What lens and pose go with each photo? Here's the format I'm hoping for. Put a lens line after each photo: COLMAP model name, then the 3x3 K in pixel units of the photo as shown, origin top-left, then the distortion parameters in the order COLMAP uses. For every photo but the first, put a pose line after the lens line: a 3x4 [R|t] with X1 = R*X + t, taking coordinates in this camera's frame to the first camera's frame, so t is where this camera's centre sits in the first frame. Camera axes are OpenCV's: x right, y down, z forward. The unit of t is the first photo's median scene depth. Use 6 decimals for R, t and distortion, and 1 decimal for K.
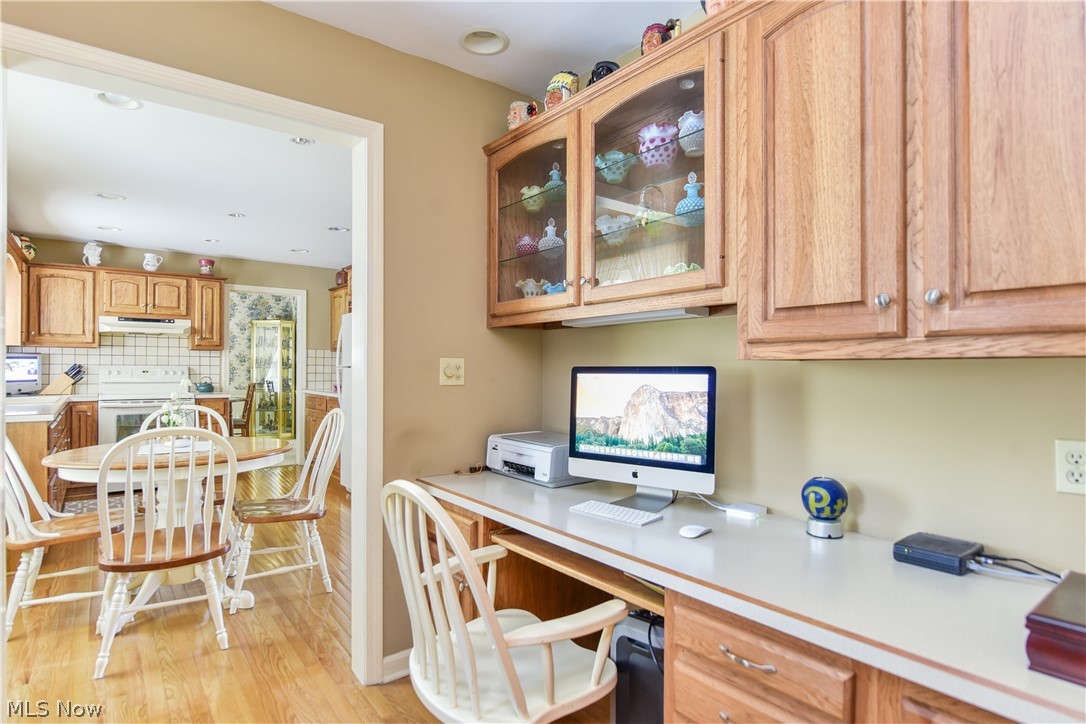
lens RADIAL K [[573.6, 0, 545.9], [0, 573.6, 368.9], [0, 0, 1]] dist [-0.014130, 0.000020]
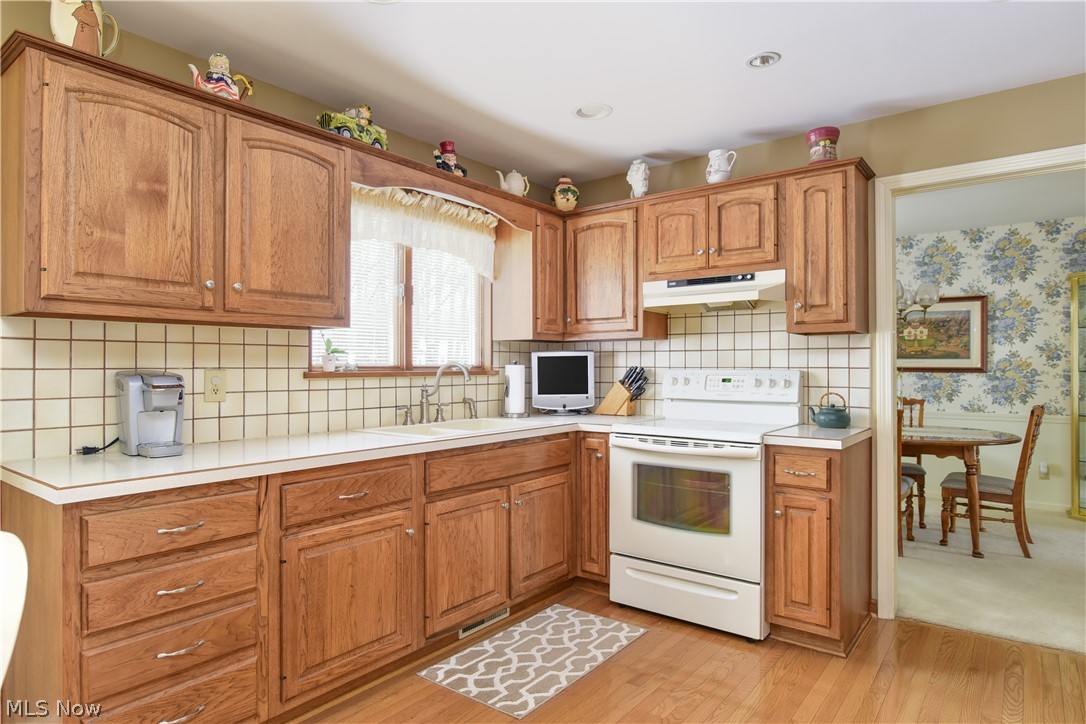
lens RADIAL K [[628.3, 0, 545.3], [0, 628.3, 362.9], [0, 0, 1]] dist [-0.009905, 0.000320]
pose [[0.247084, -0.012384, -0.968915, -0.186580], [-0.000074, 0.999918, -0.012799, -0.003891], [0.968994, 0.003234, 0.247063, 0.706371]]
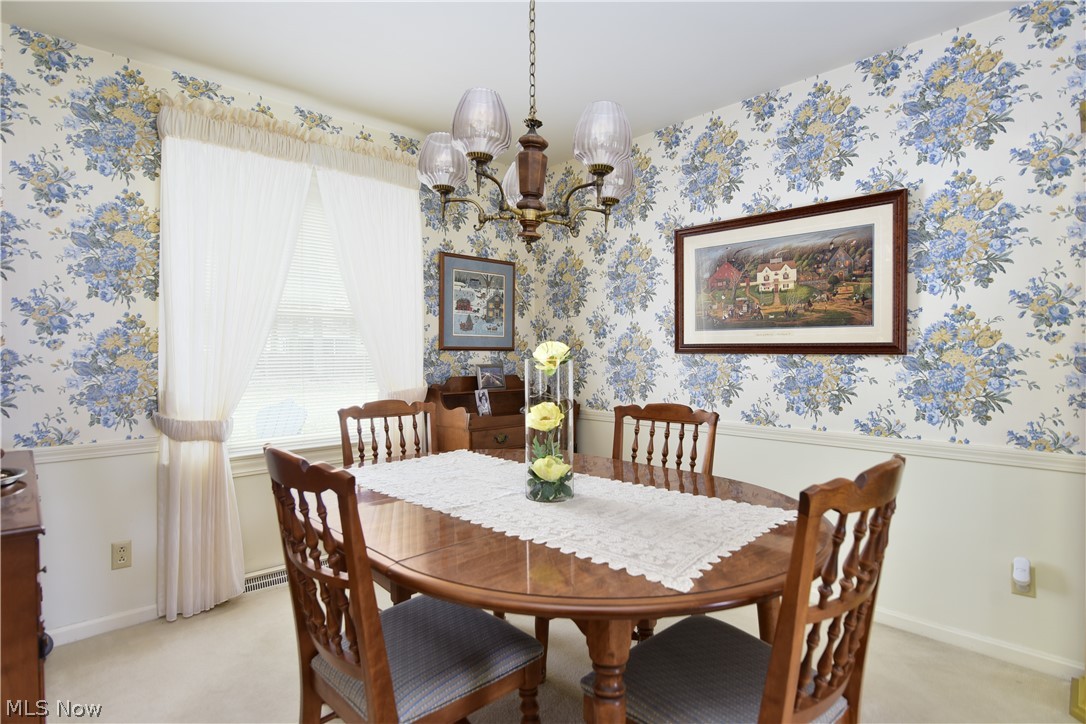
lens RADIAL K [[573.6, 0, 539.6], [0, 573.6, 362.5], [0, 0, 1]] dist [-0.014130, 0.000020]
pose [[0.096324, 0.010211, -0.995298, -0.562483], [0.003059, 0.999940, 0.010555, -0.000189], [0.995345, -0.004061, 0.096287, 1.295811]]
